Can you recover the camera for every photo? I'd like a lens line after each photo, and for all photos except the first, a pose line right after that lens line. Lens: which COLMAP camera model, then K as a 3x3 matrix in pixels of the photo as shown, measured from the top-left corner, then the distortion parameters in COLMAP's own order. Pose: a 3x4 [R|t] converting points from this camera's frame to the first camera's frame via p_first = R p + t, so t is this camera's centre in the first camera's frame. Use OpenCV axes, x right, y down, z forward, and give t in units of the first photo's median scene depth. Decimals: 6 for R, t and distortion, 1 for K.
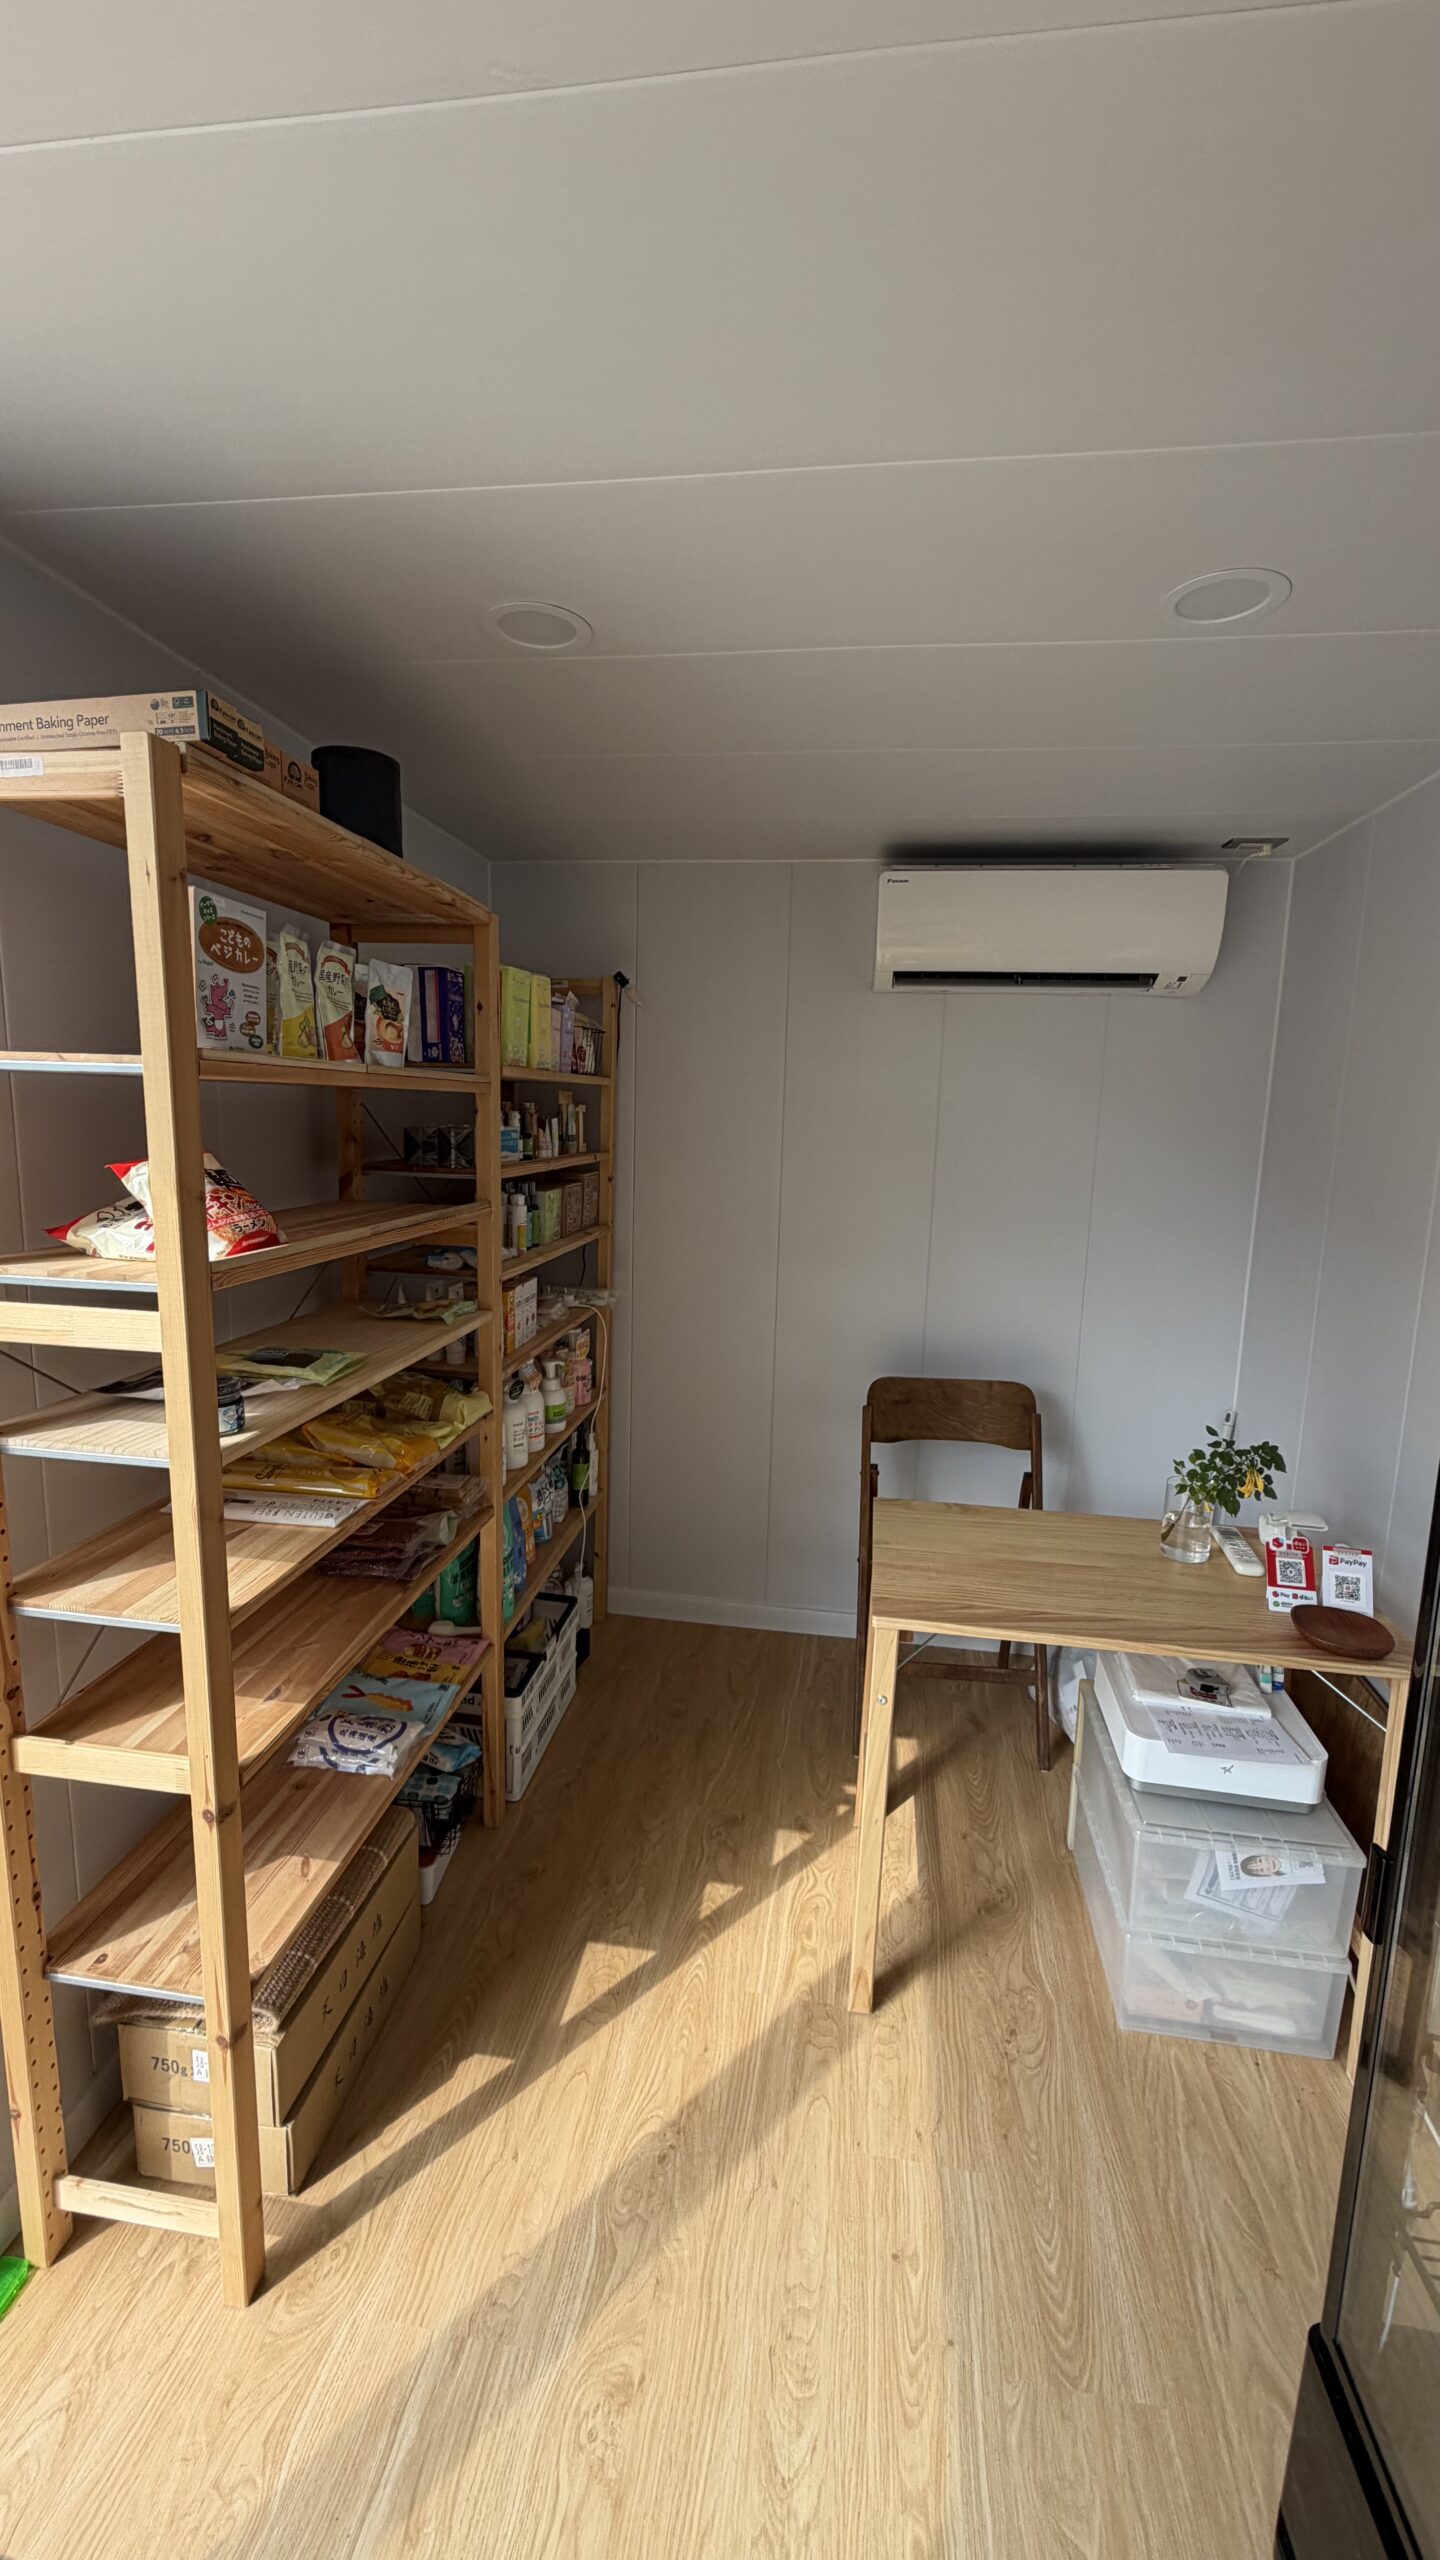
lens RADIAL K [[1019.7, 0, 720.3], [0, 1019.7, 1273.4], [0, 0, 1]] dist [0.000143, -0.000063]
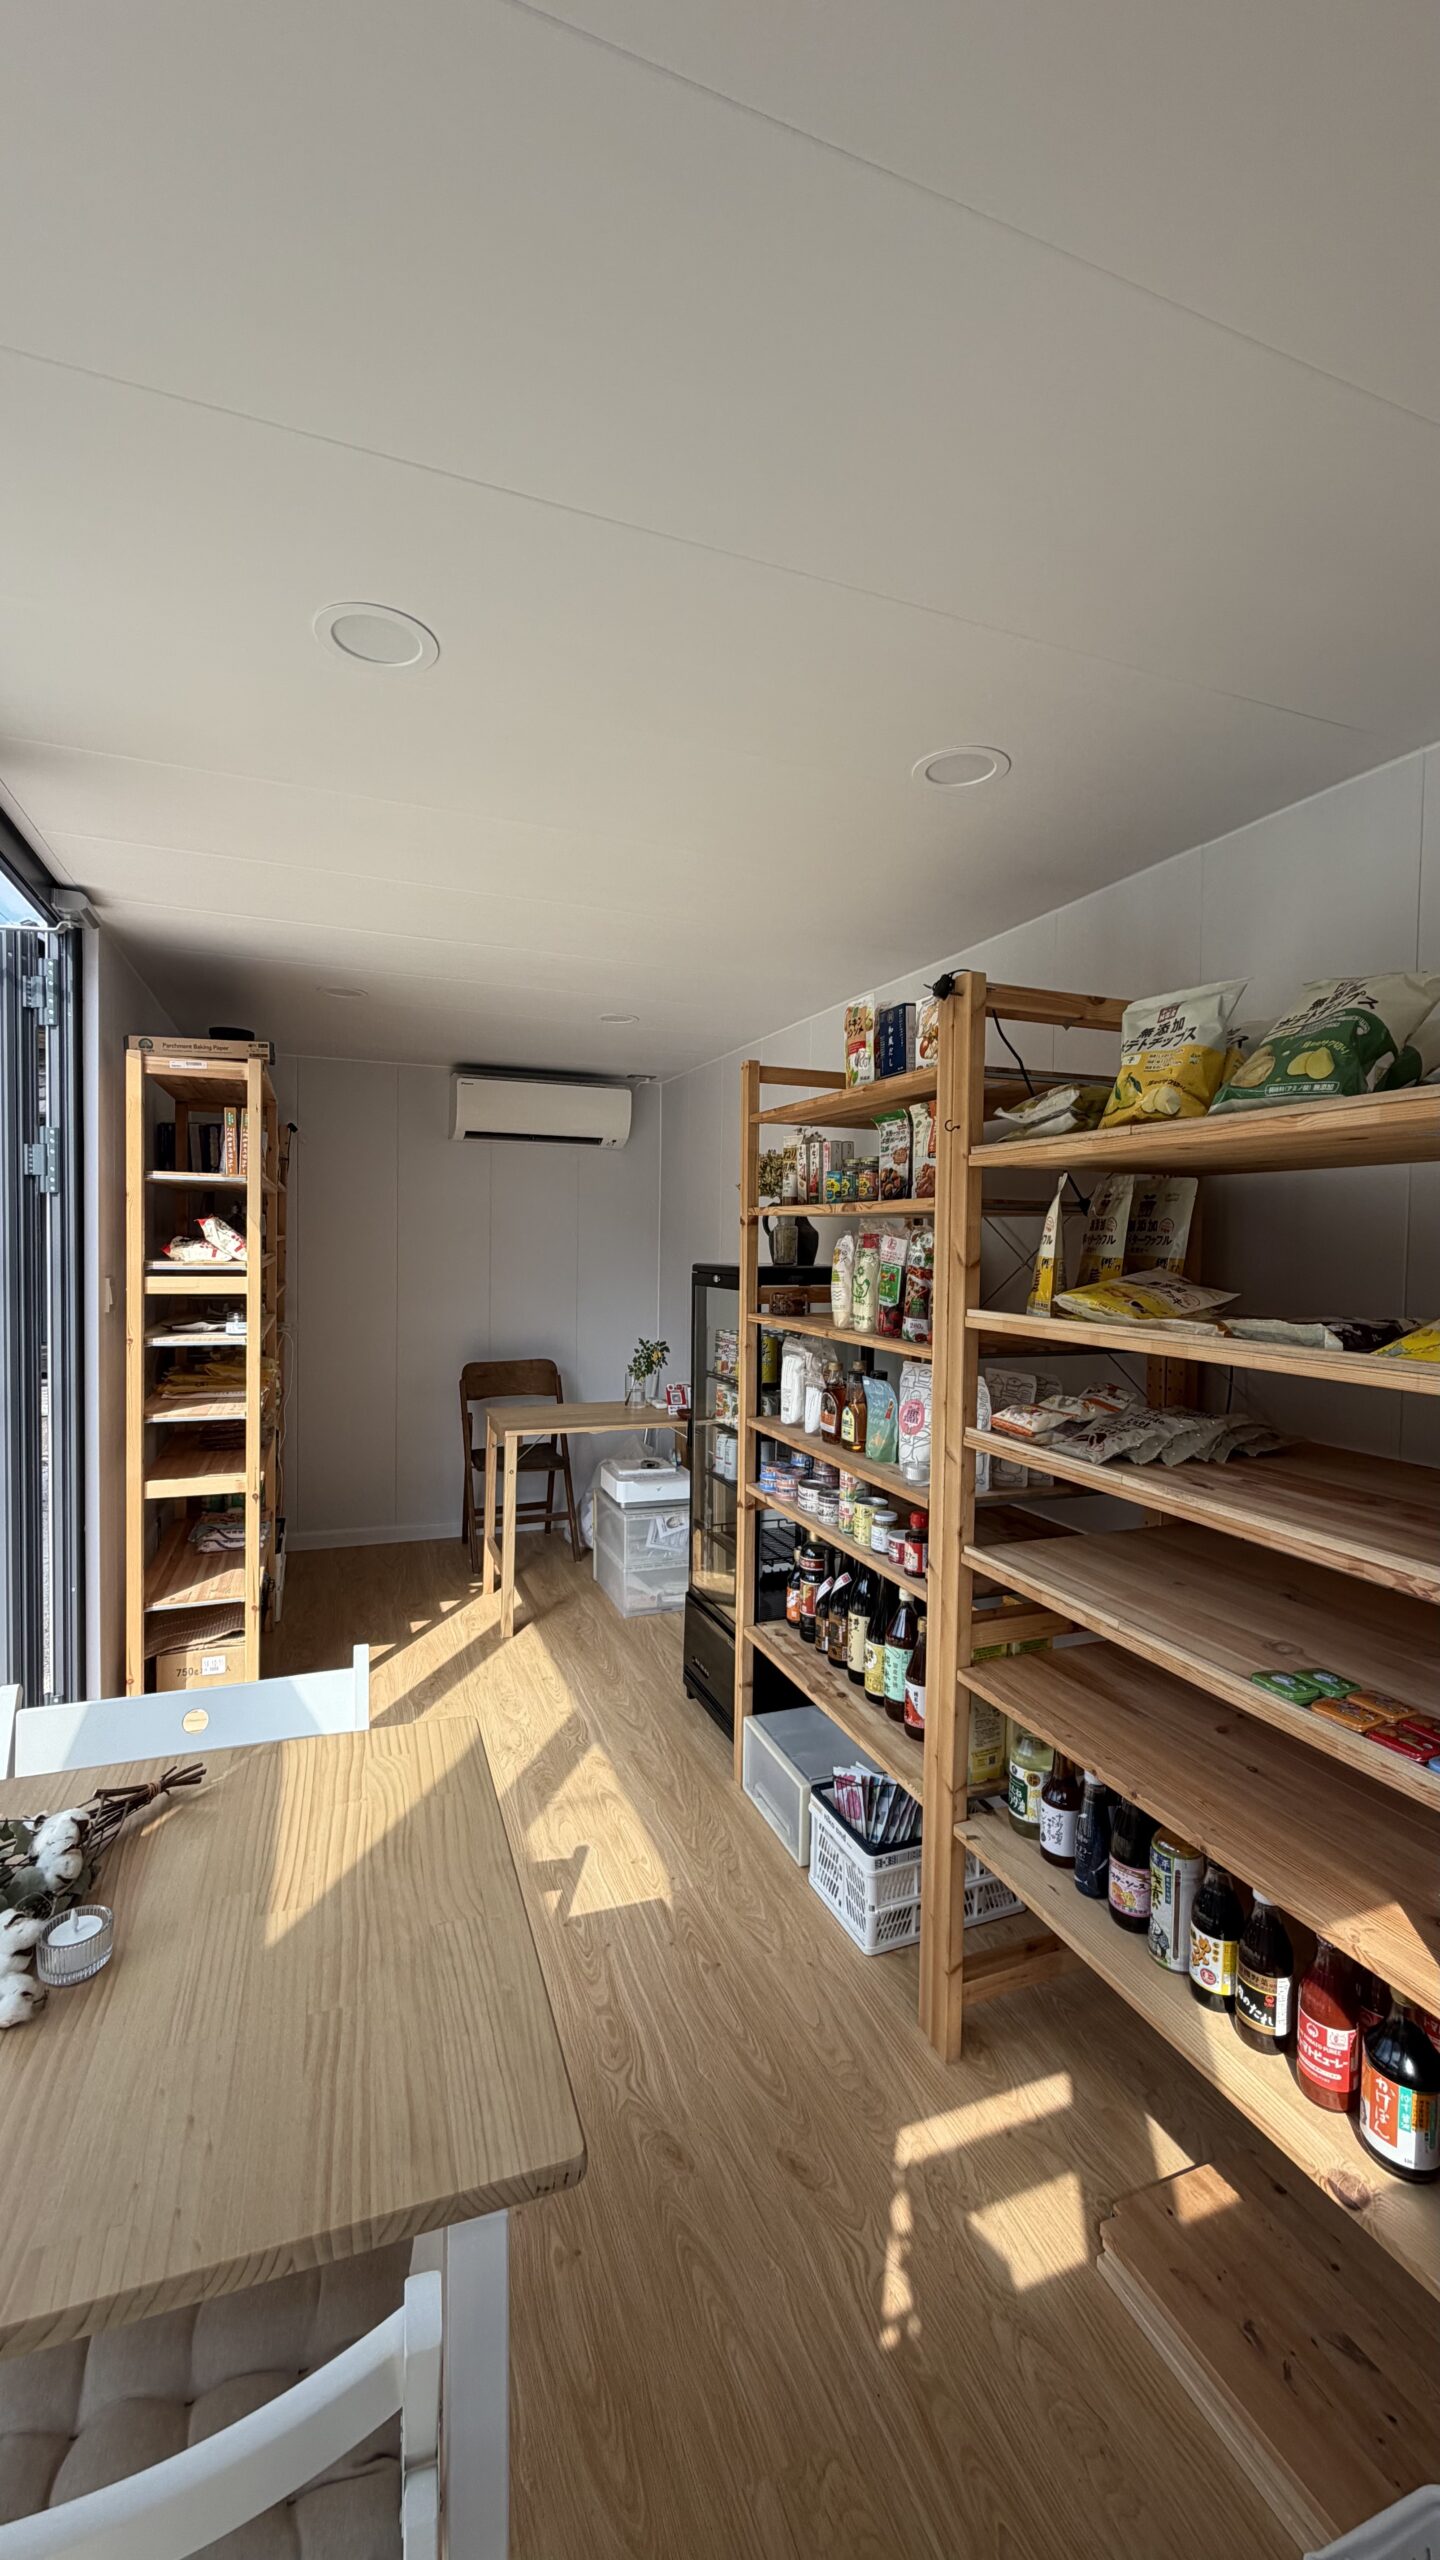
lens RADIAL K [[1019.7, 0, 720.3], [0, 1019.7, 1273.4], [0, 0, 1]] dist [0.000143, -0.000063]
pose [[0.869861, -0.029601, 0.492409, -0.495799], [0.085394, 0.992164, -0.091209, 0.230964], [-0.485850, 0.121388, 0.865572, -1.109138]]
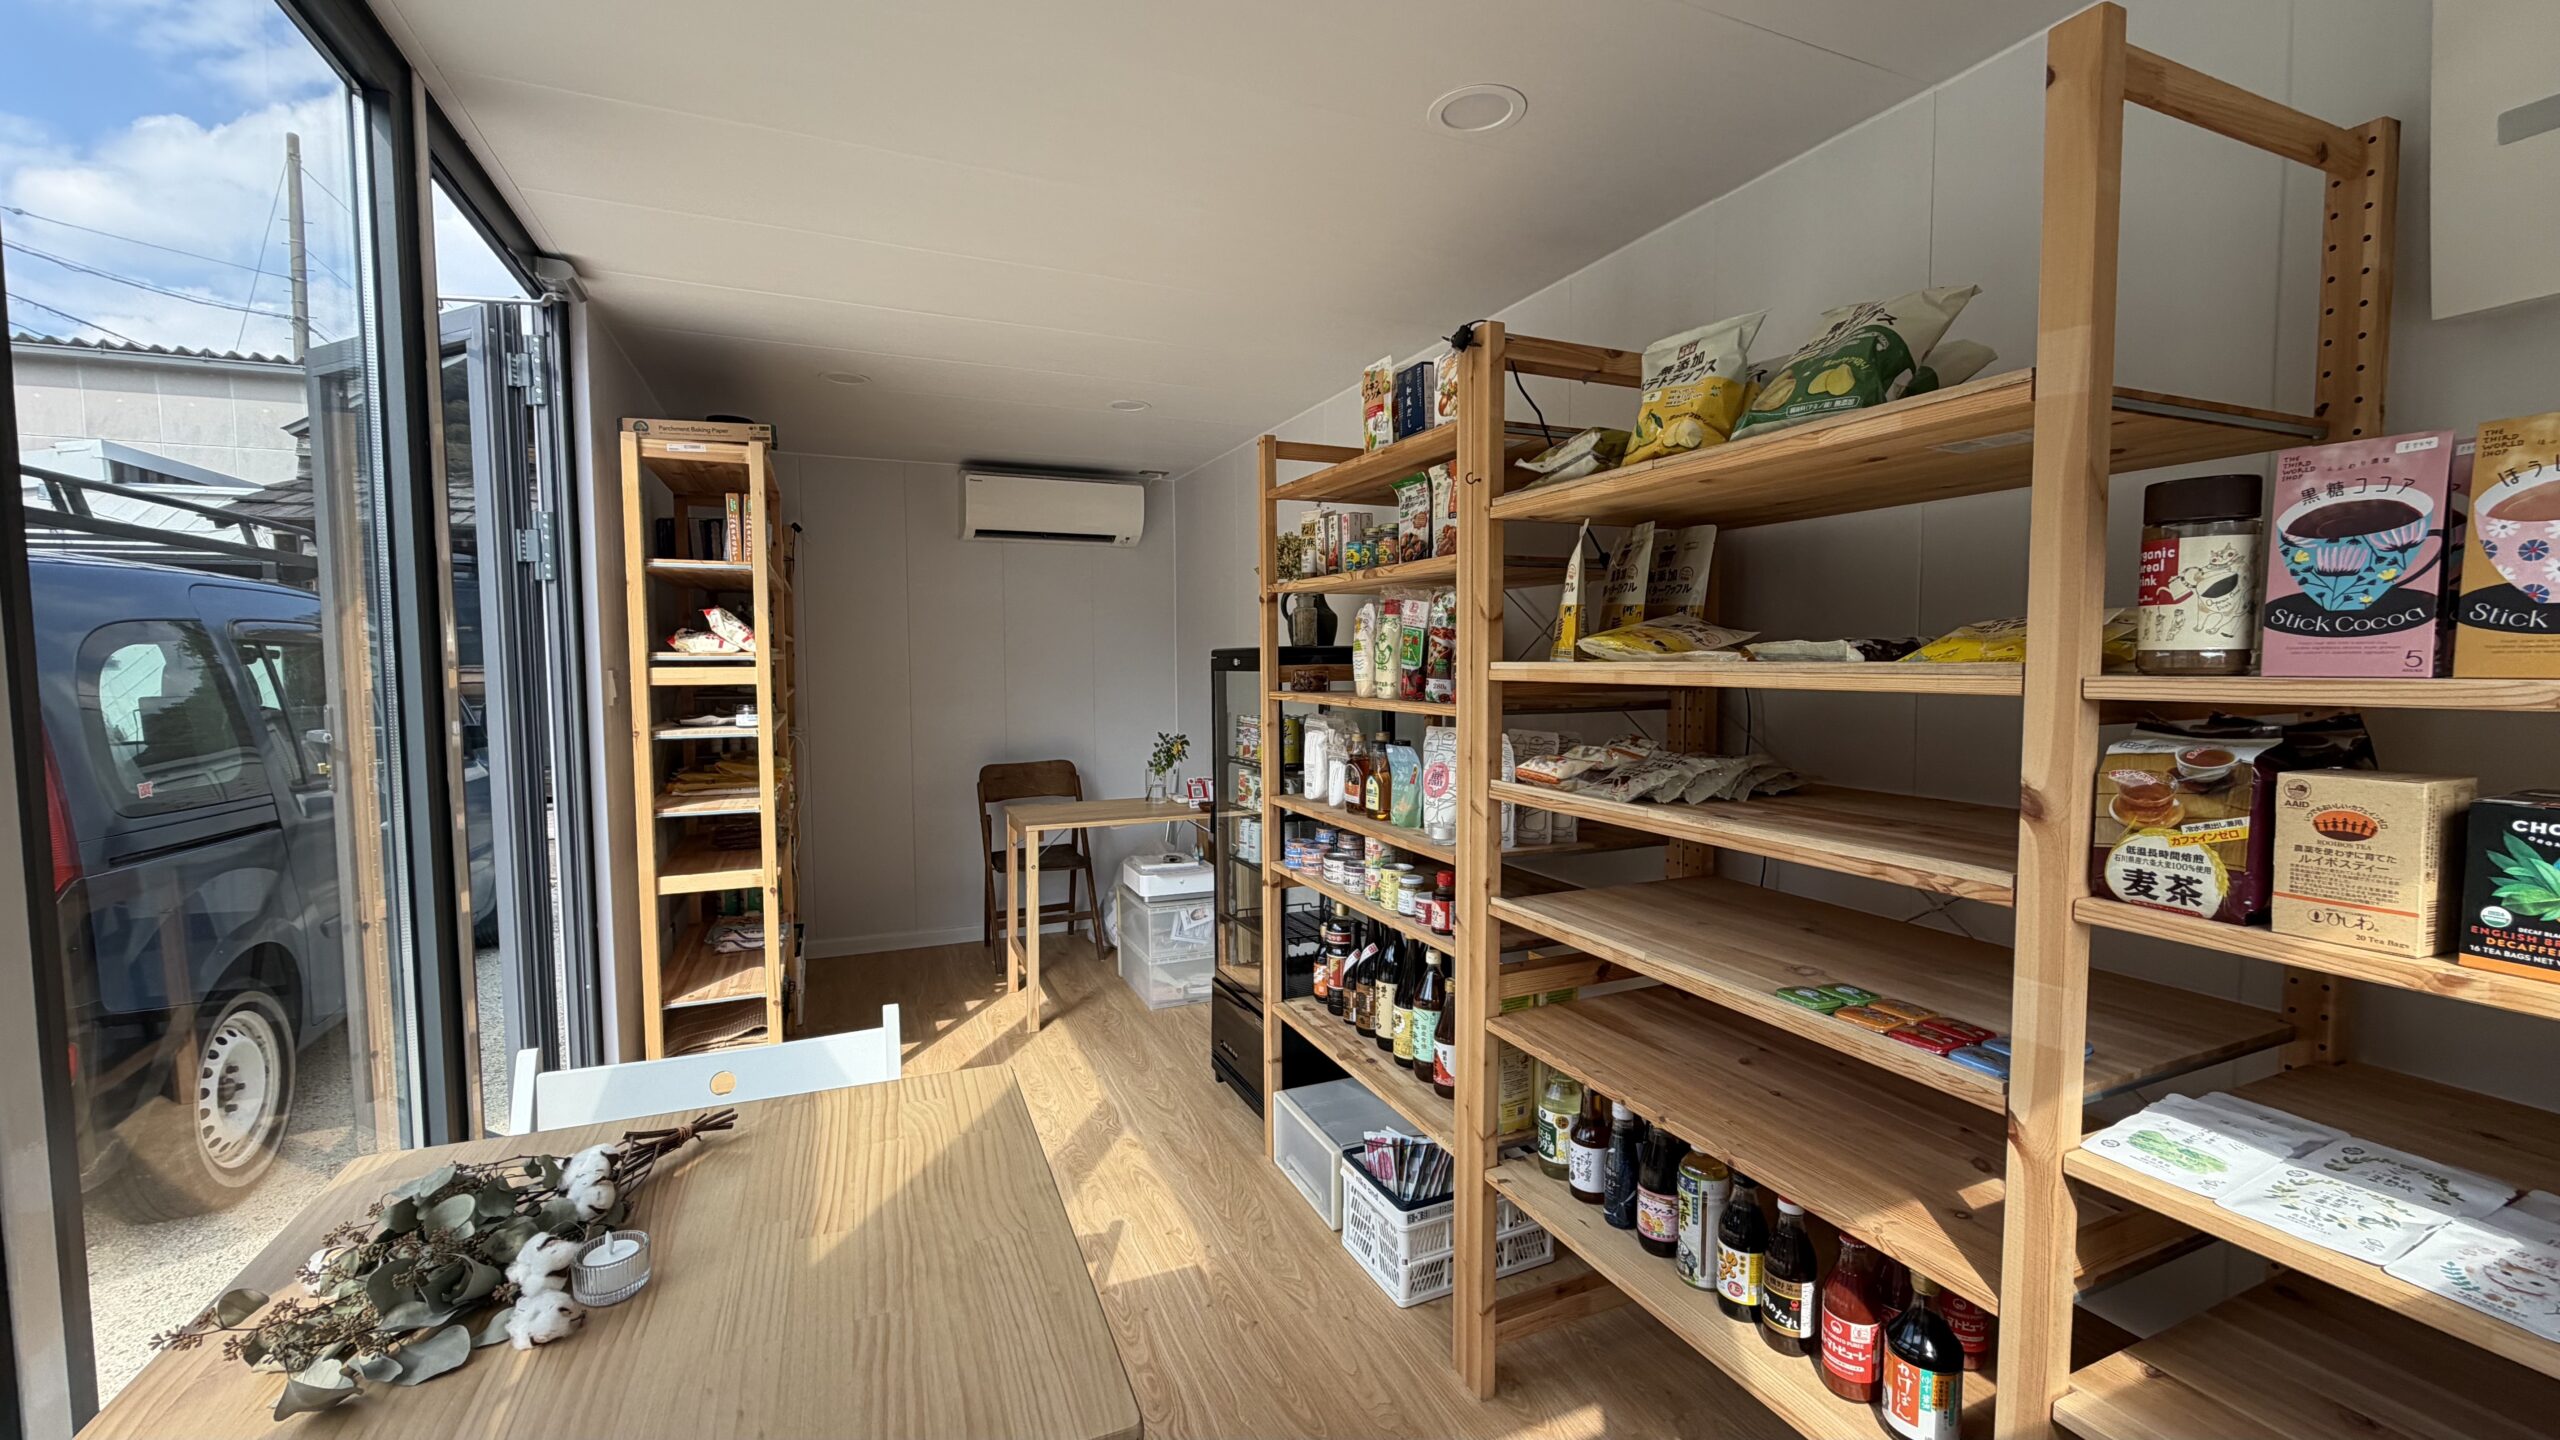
lens RADIAL K [[1019.7, 0, 1273.8], [0, 1019.7, 723.3], [0, 0, 1]] dist [0.000143, -0.000063]
pose [[0.849745, -0.064603, 0.523221, -0.503784], [0.110114, 0.992323, -0.056308, 0.288327], [-0.515566, 0.105462, 0.850335, -1.092756]]
